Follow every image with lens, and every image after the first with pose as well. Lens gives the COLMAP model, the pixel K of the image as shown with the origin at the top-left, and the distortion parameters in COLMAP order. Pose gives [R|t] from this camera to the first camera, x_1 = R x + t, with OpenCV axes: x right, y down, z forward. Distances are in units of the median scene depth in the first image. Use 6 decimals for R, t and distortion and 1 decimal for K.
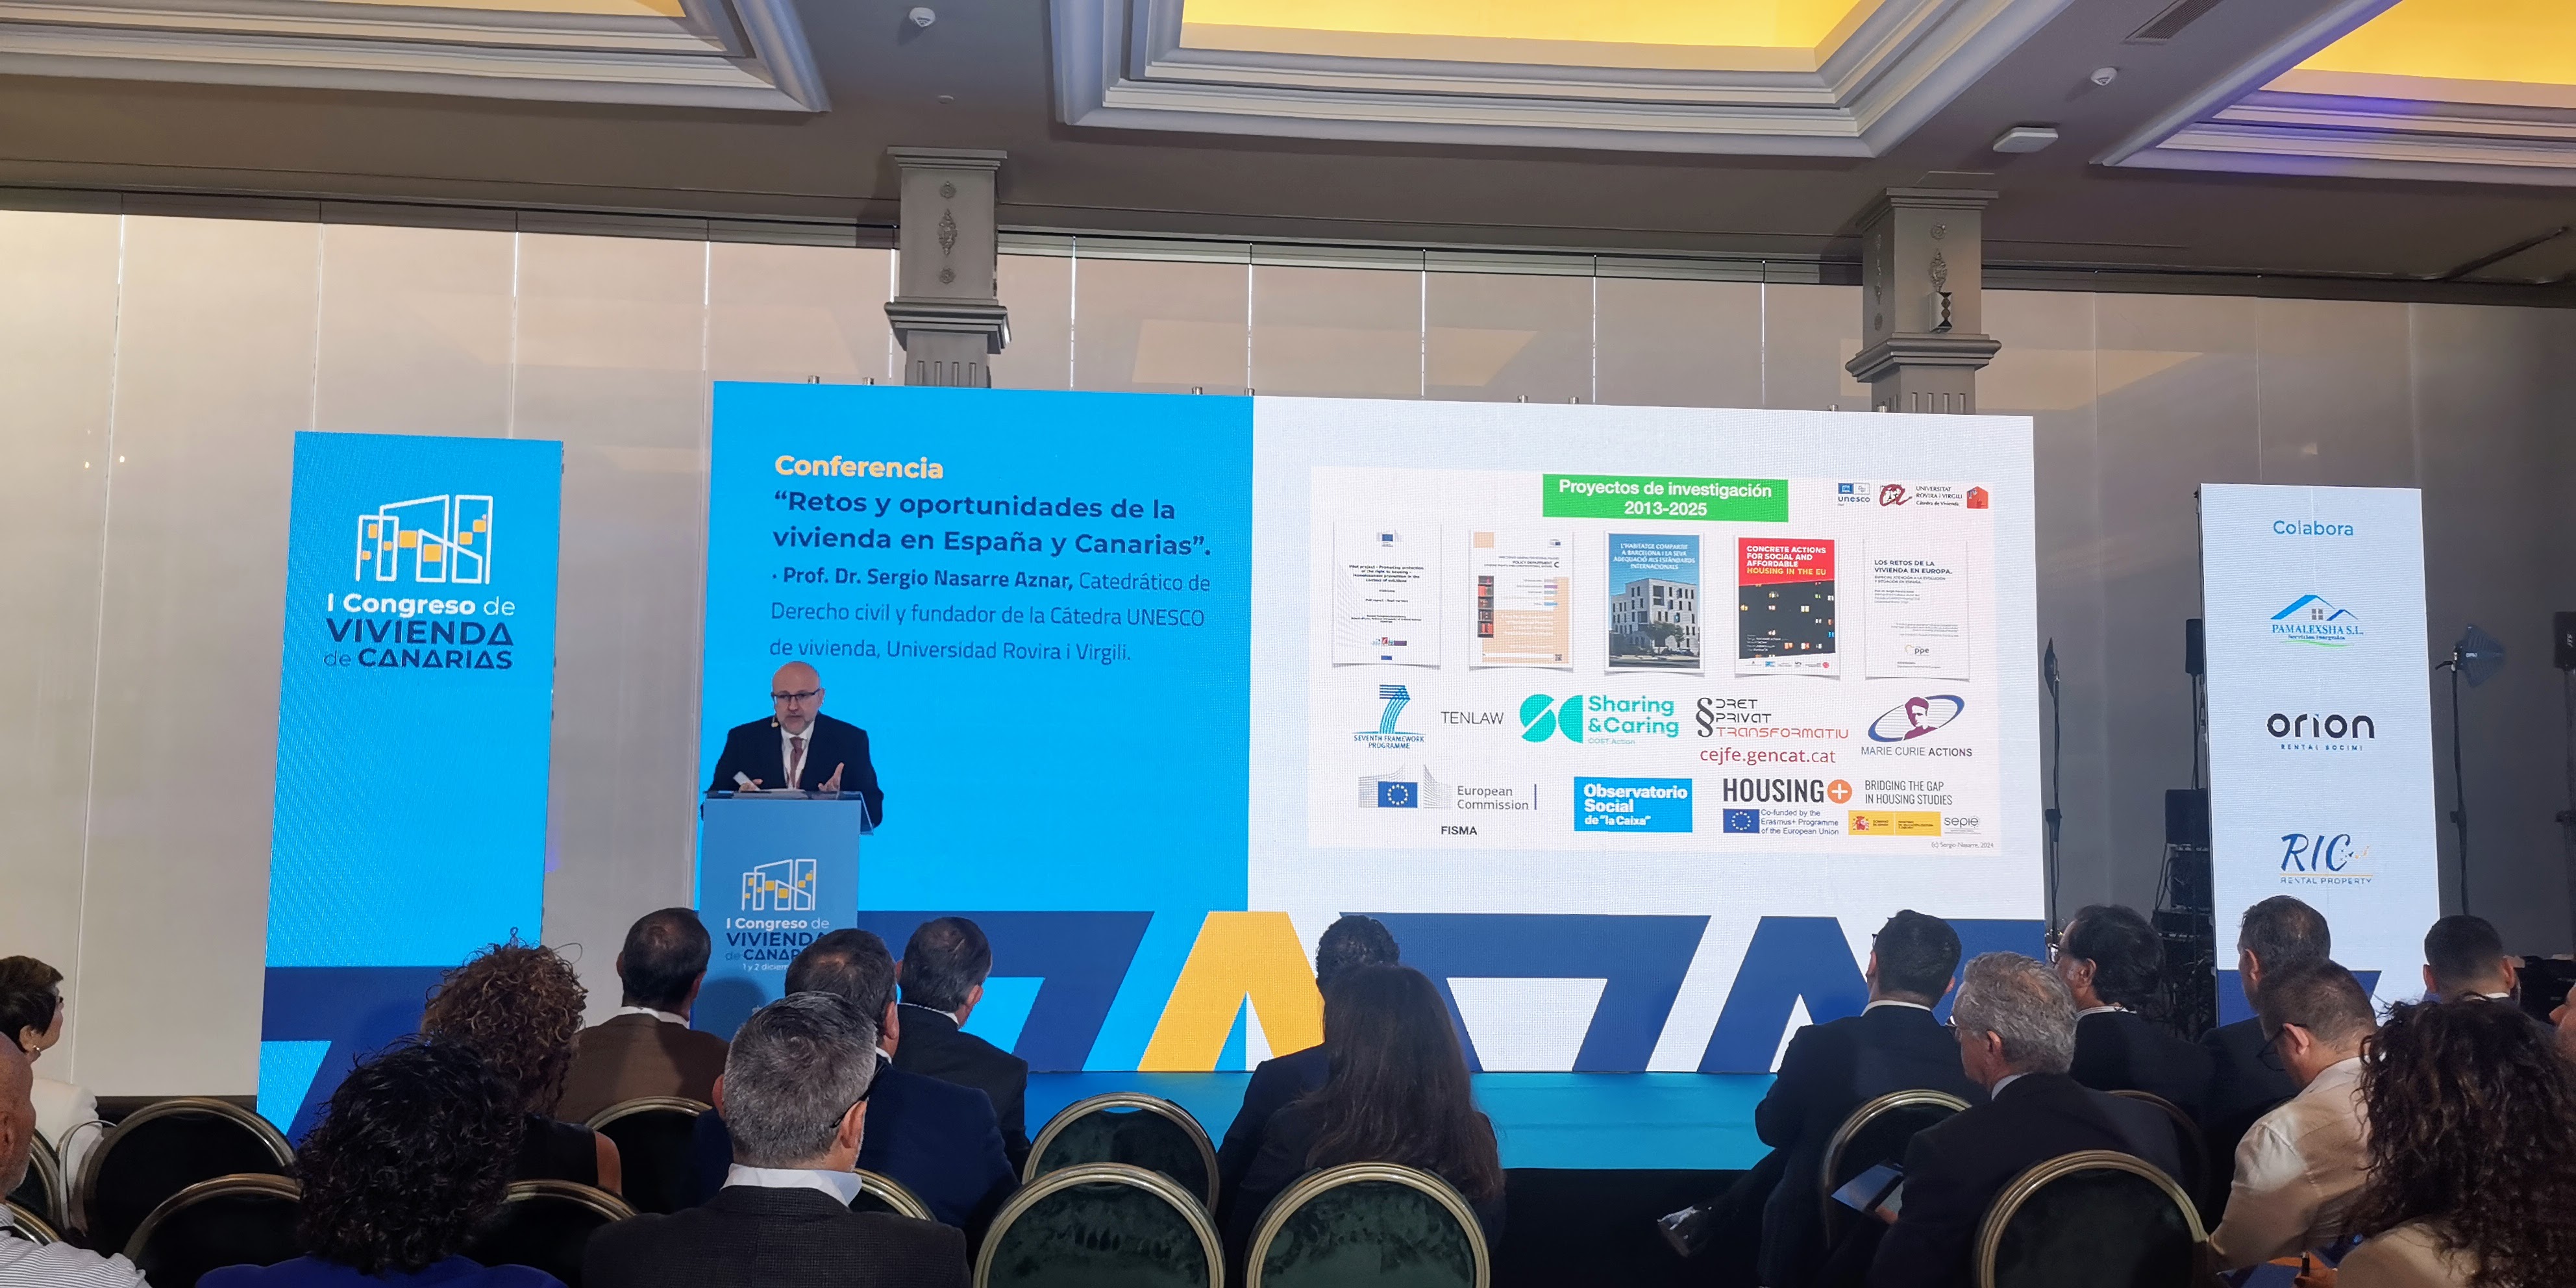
lens RADIAL K [[1912.4, 0, 1284.9], [0, 1912.4, 643.5], [0, 0, 1]] dist [0.056262, -0.005323]
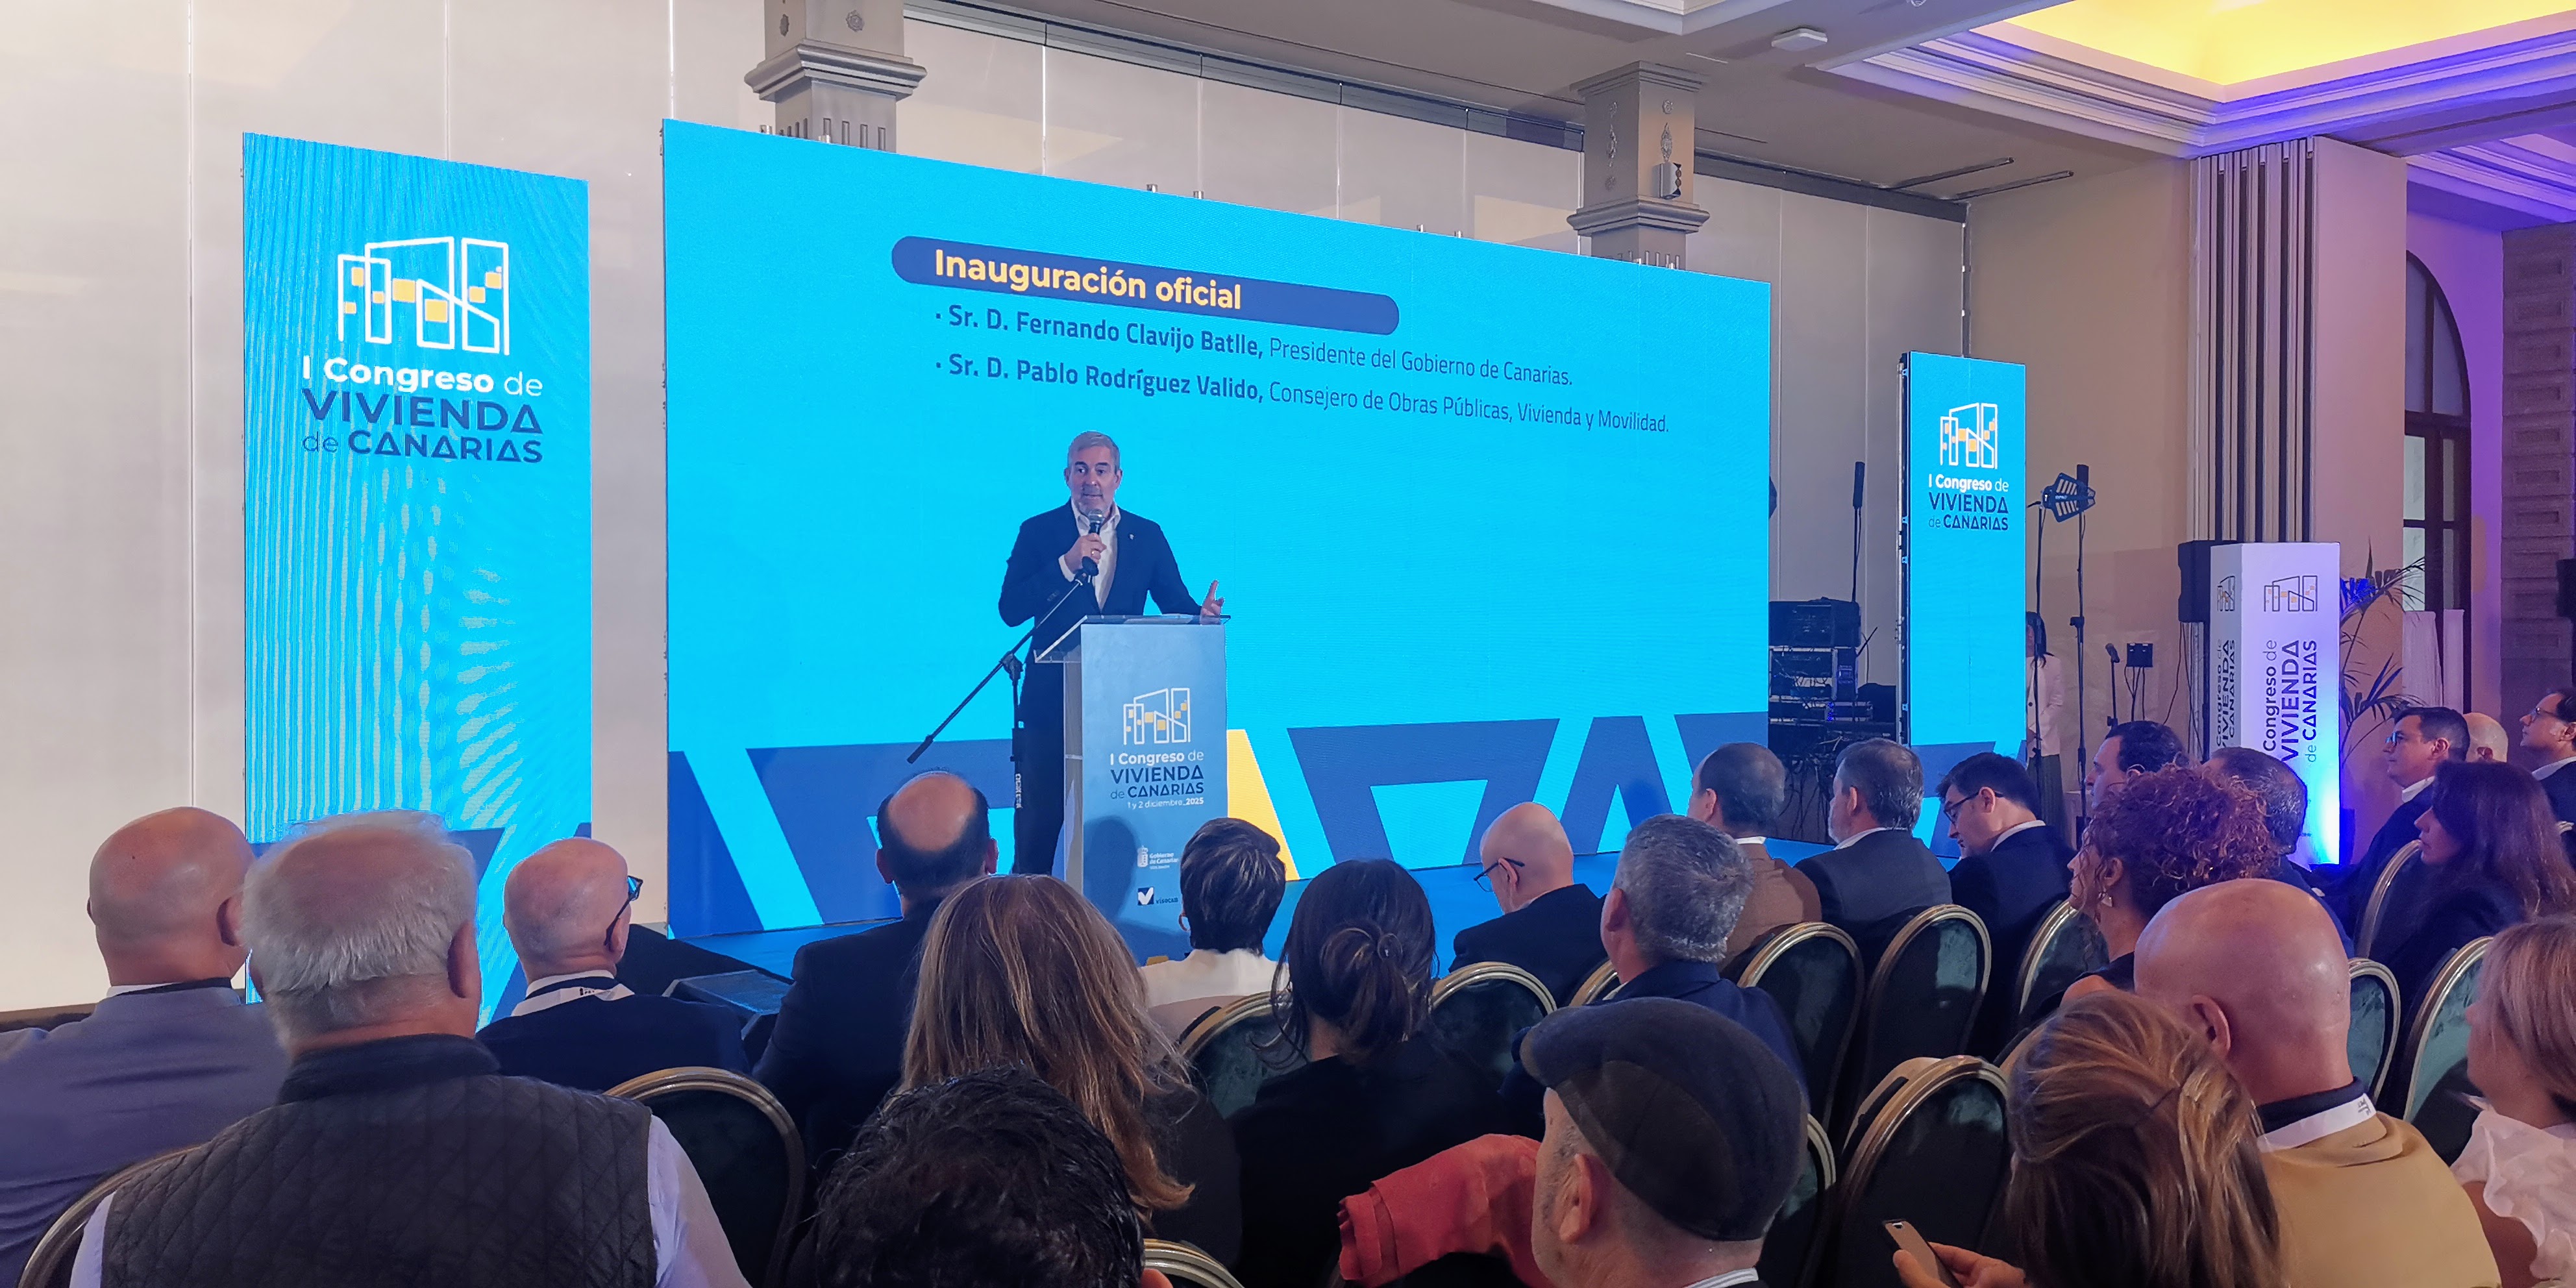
lens RADIAL K [[1912.4, 0, 1284.9], [0, 1912.4, 626.9], [0, 0, 1]] dist [0.056262, -0.005323]
pose [[0.871418, -0.010652, 0.490426, -0.528239], [-0.034704, 0.995920, 0.083296, 0.003392], [-0.489312, -0.089606, 0.867493, 0.141715]]
